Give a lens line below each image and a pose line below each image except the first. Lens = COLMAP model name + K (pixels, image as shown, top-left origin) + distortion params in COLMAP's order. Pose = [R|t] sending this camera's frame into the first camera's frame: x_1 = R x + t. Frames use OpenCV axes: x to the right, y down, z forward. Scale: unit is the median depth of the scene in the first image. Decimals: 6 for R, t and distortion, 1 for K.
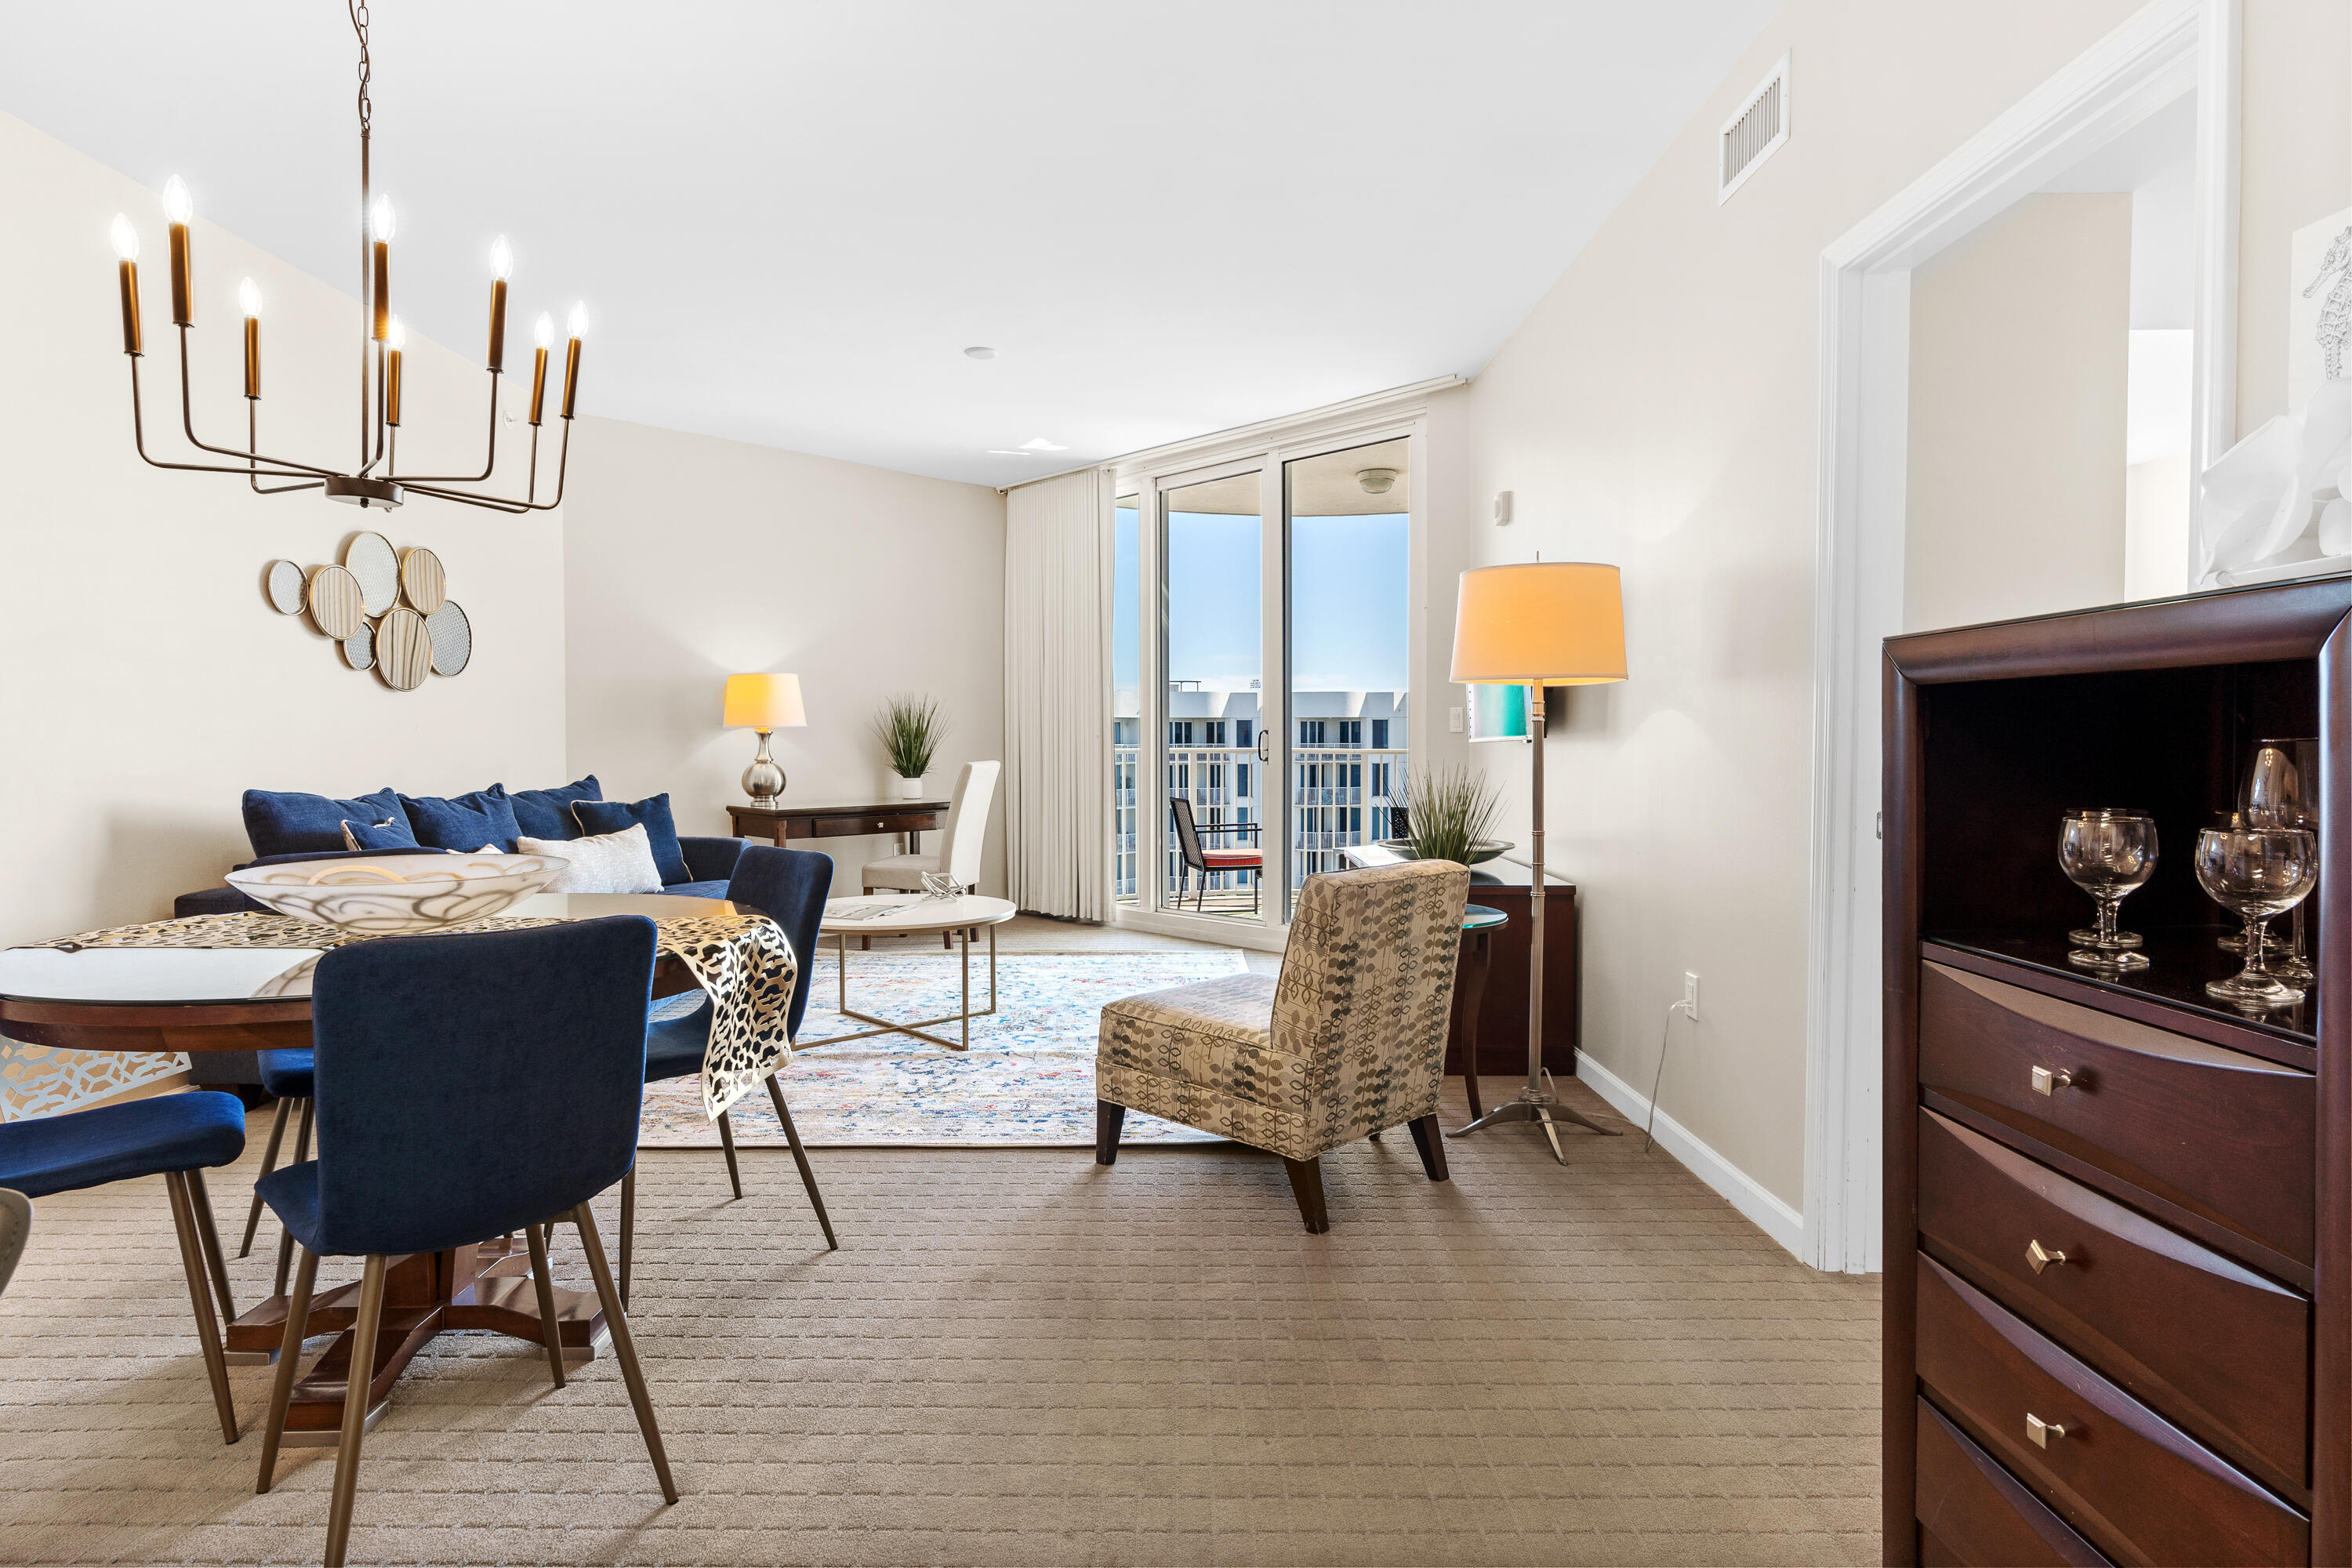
lens RADIAL K [[1228.6, 0, 1167.4], [0, 1228.6, 782.5], [0, 0, 1]] dist [-0.002967, -0.000097]
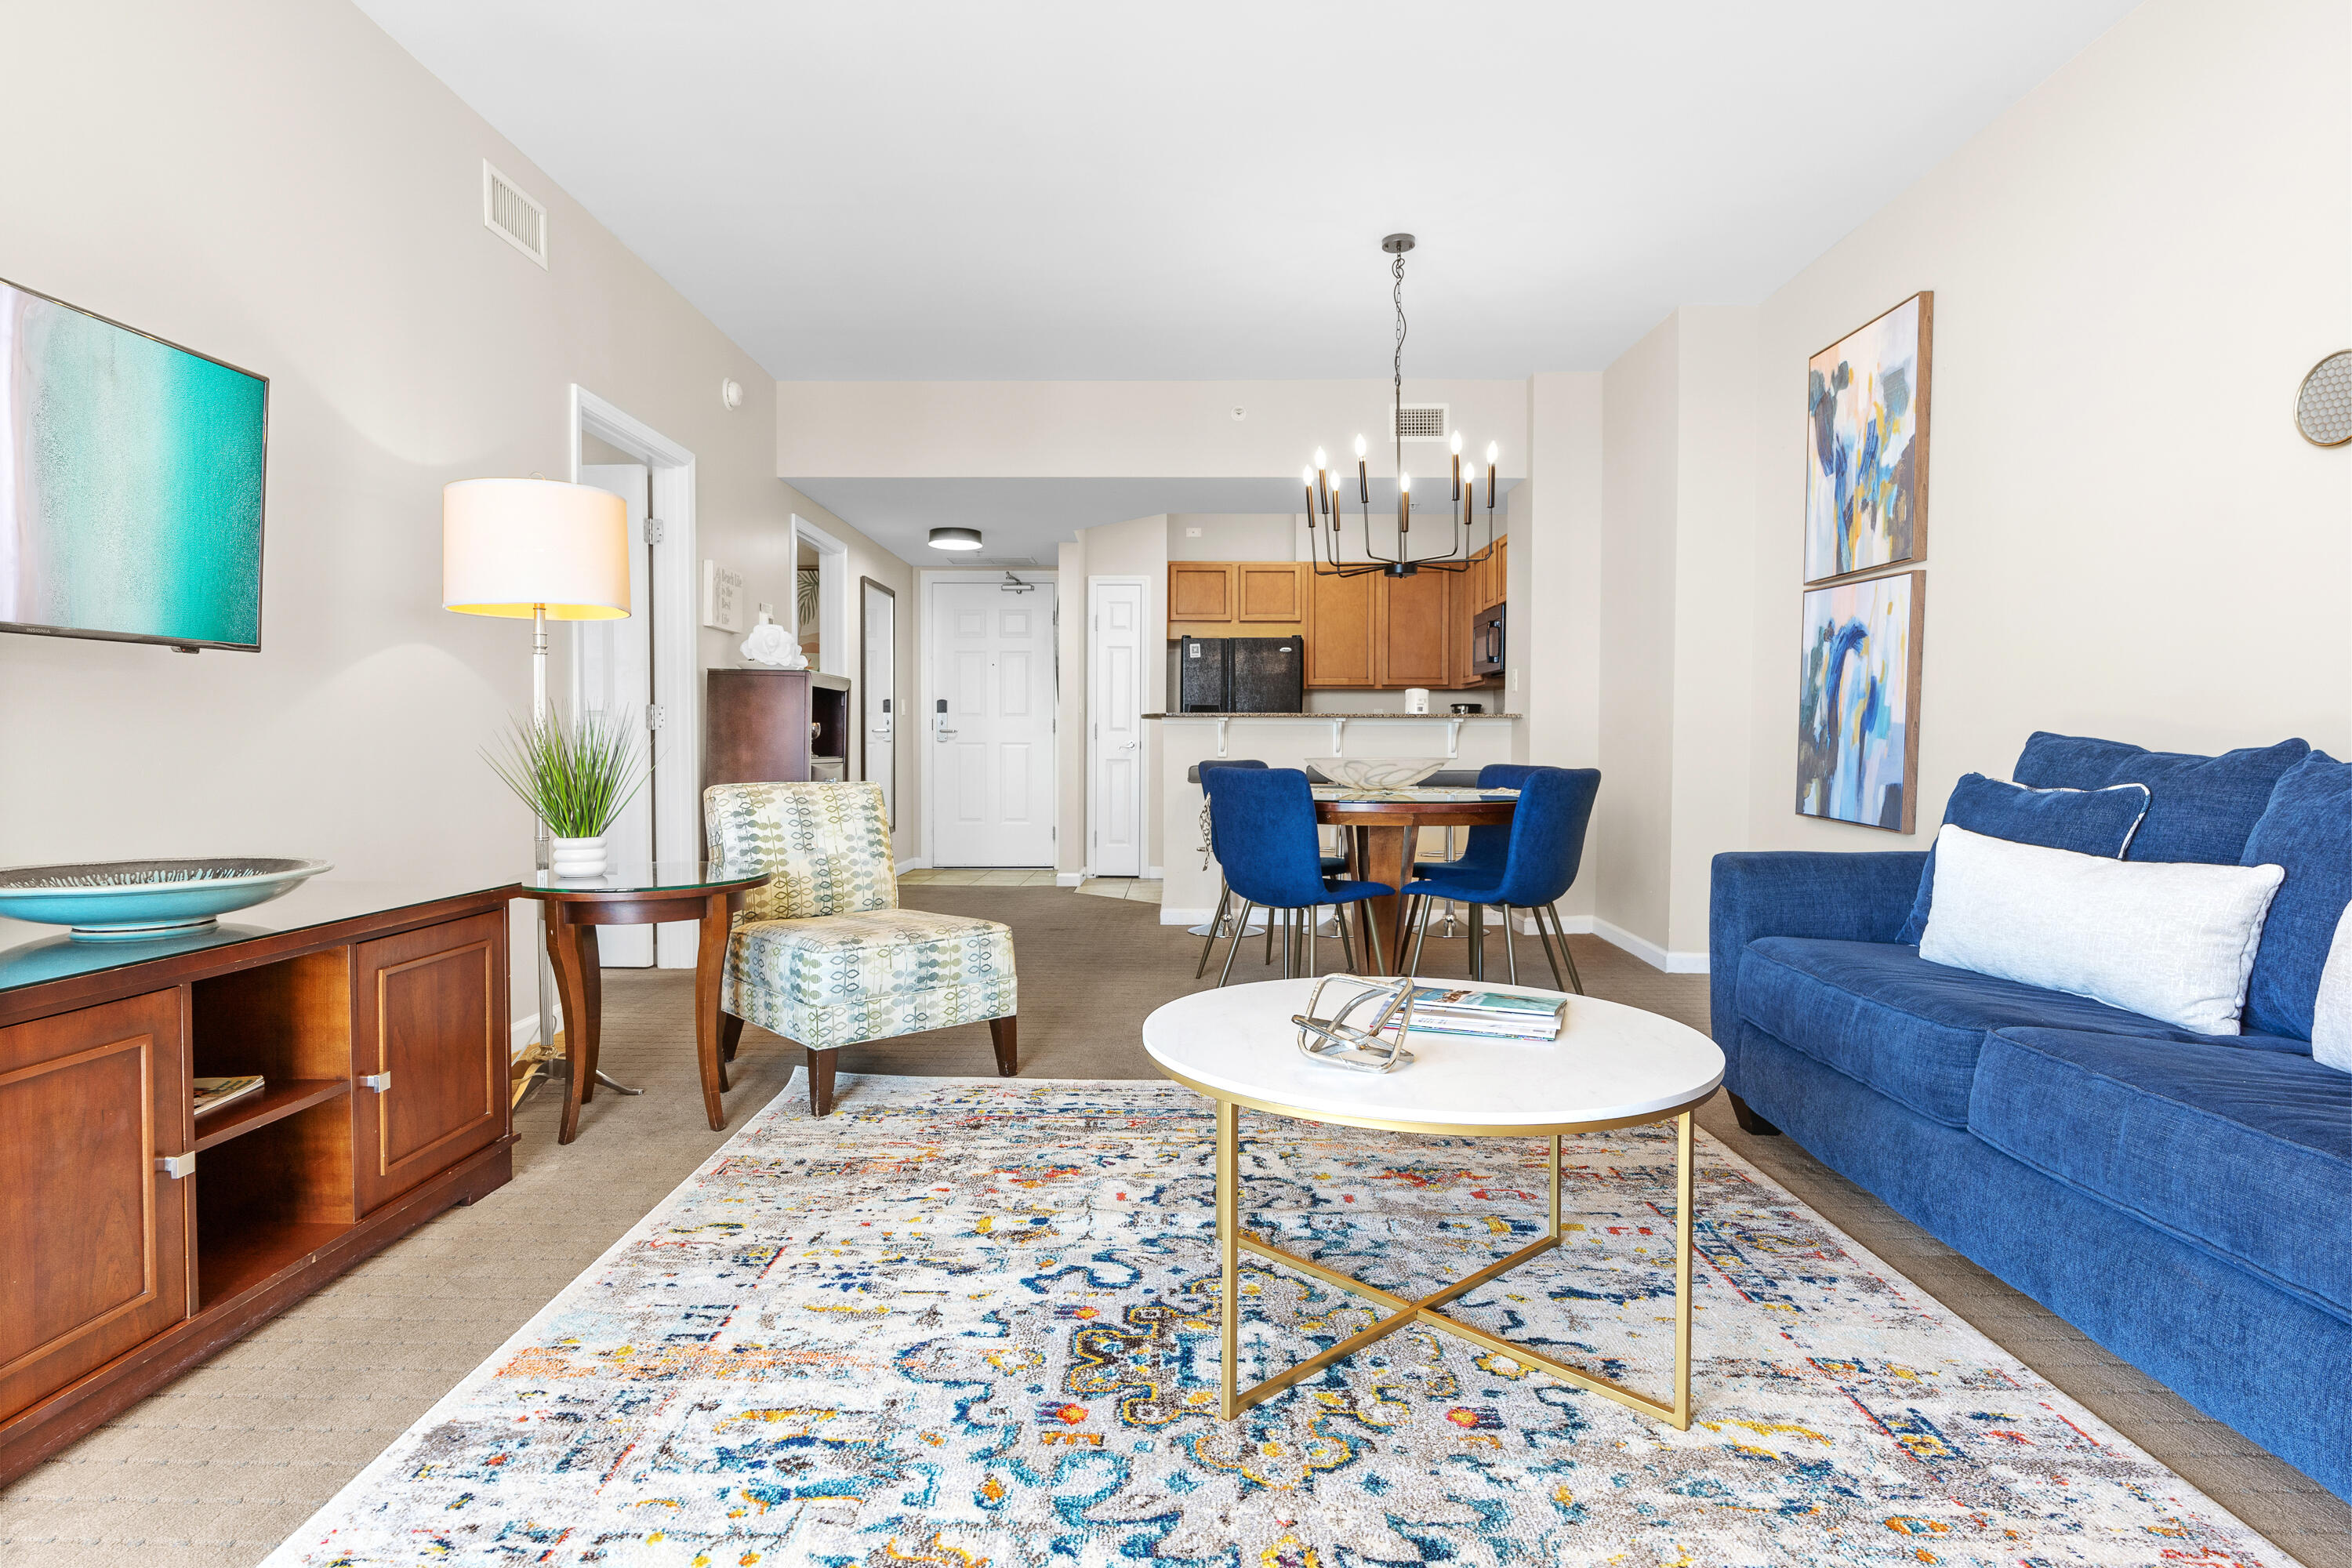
lens RADIAL K [[1228.6, 0, 1167.4], [0, 1228.6, 782.5], [0, 0, 1]] dist [-0.002967, -0.000097]
pose [[-0.999984, -0.002173, 0.005129, -0.144968], [-0.001832, 0.997845, 0.065596, -0.010958], [-0.005260, 0.065586, -0.997833, 1.527293]]
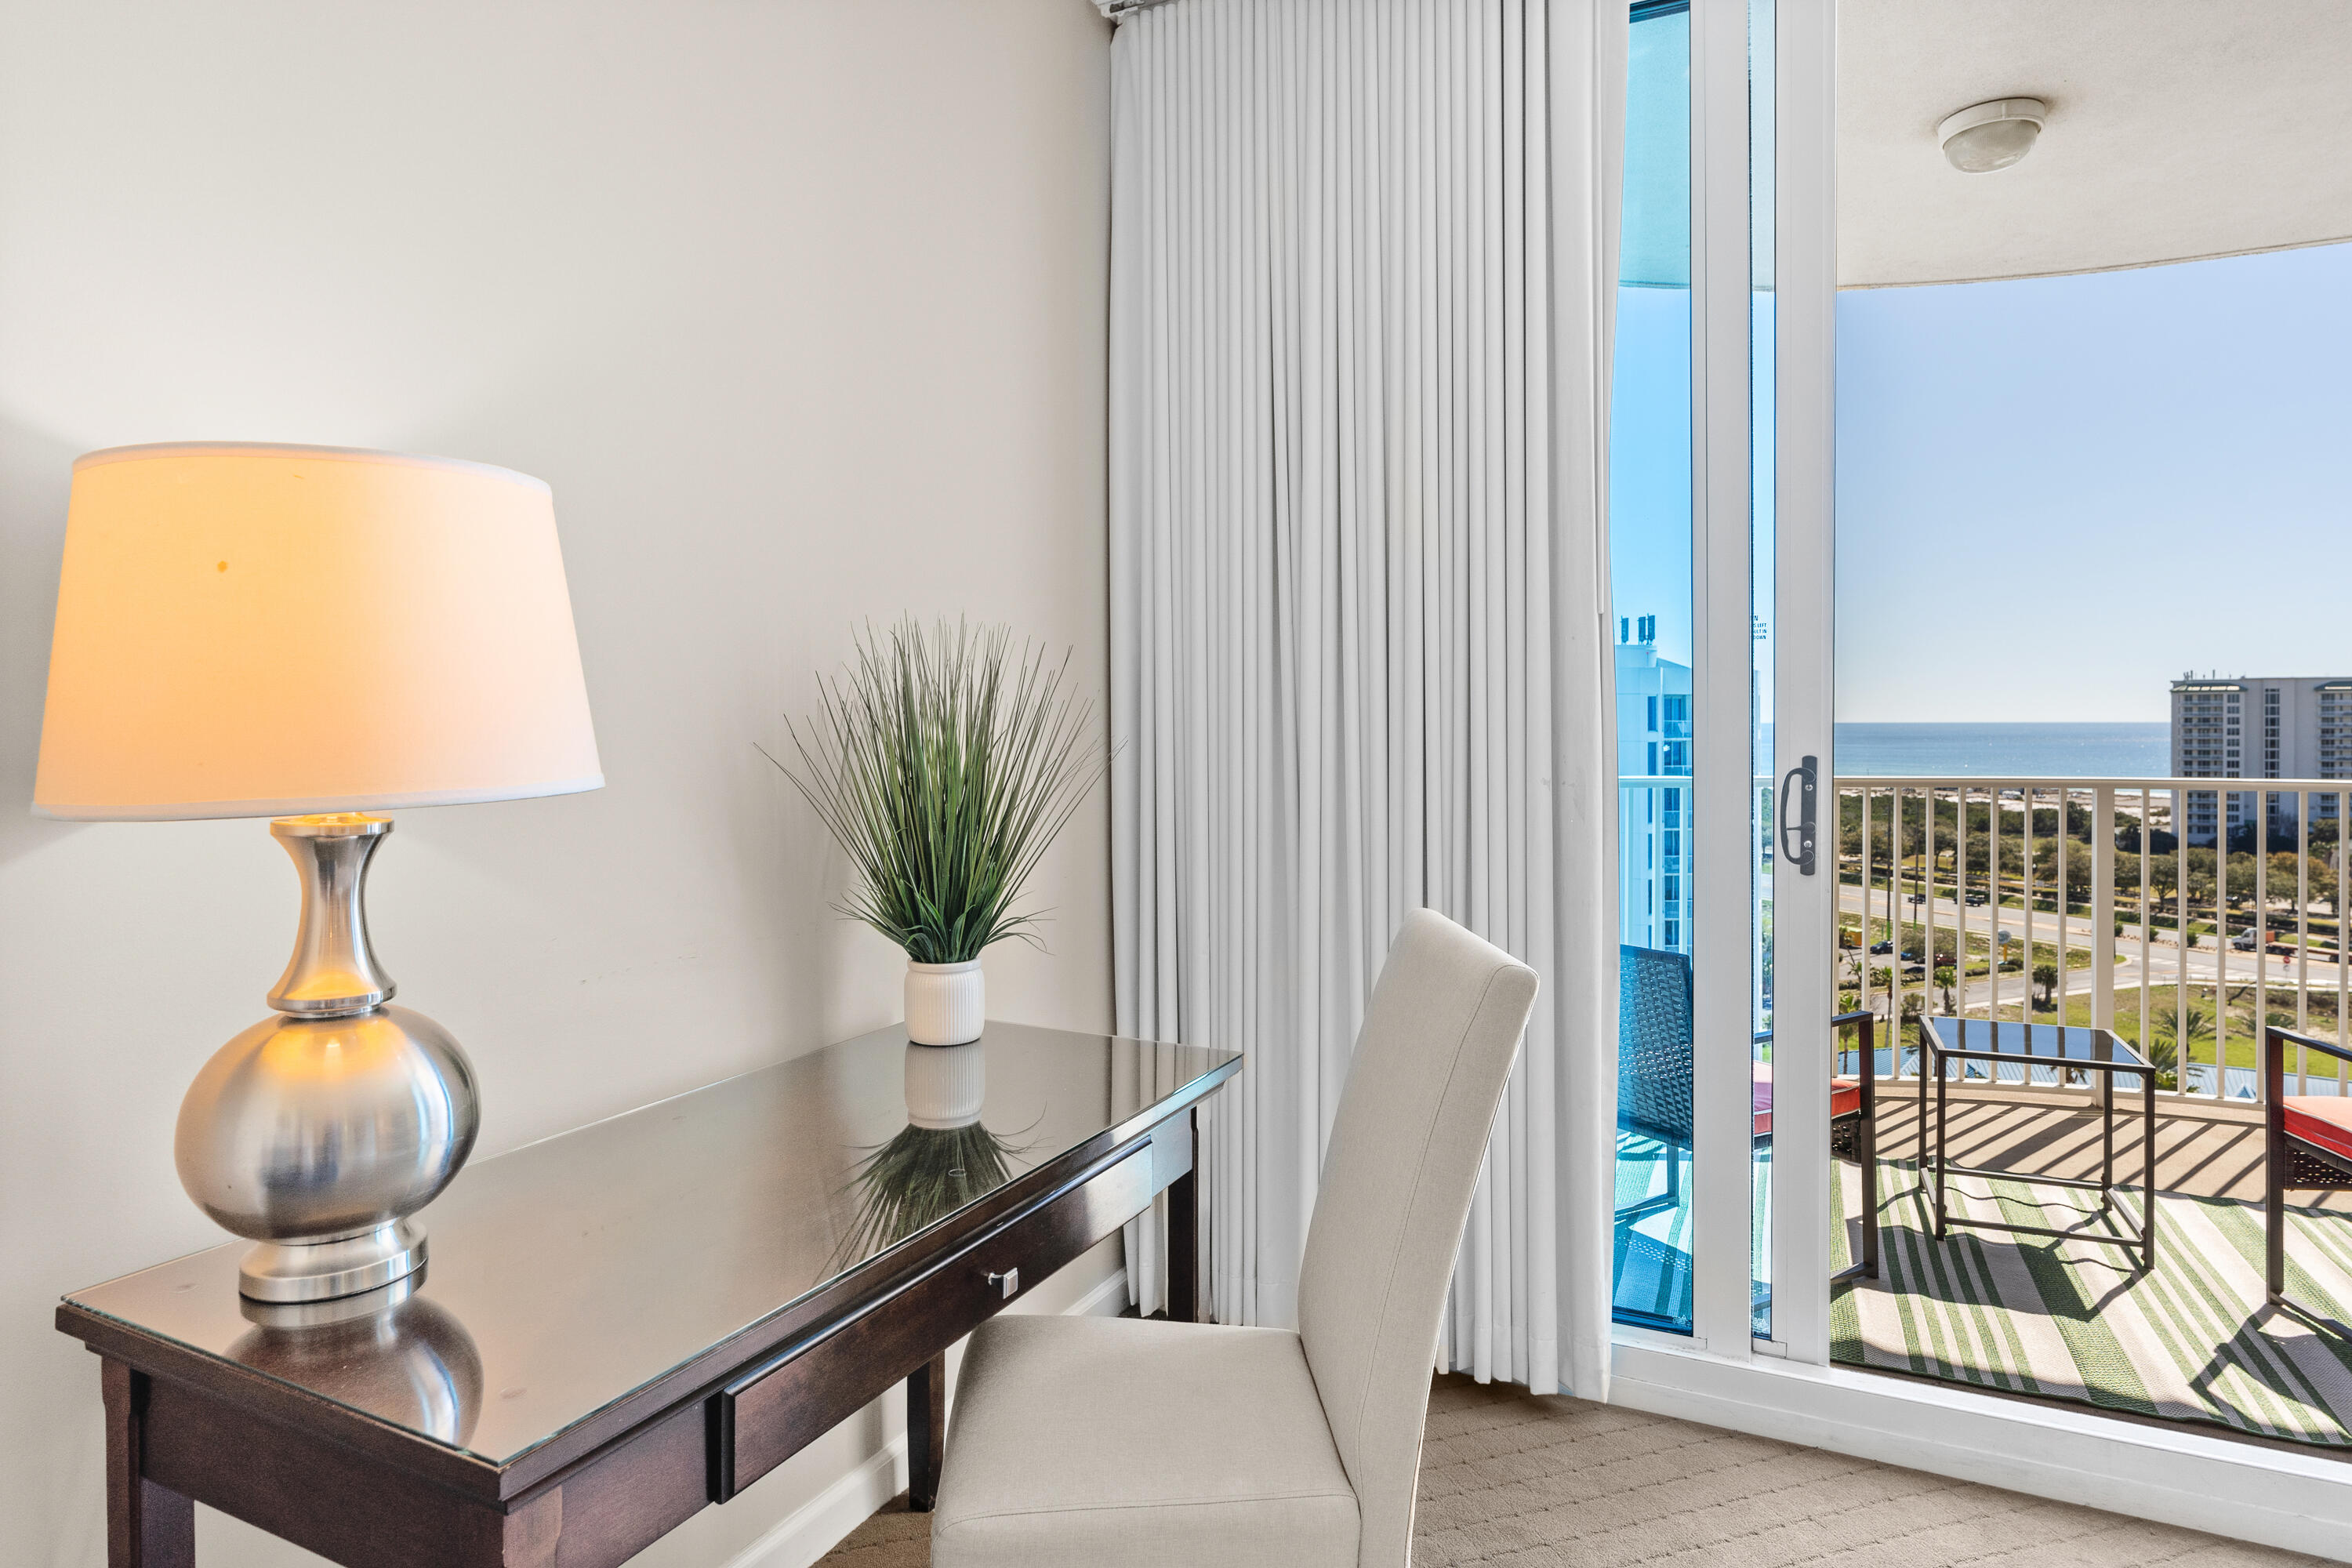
lens RADIAL K [[1370.1, 0, 1177.6], [0, 1370.1, 754.6], [0, 0, 1]] dist [-0.002323, -0.000046]
pose [[0.945862, -0.010948, 0.324383, -0.420321], [0.013367, 0.999897, -0.005231, -0.073209], [-0.324293, 0.009284, 0.945911, 1.183421]]
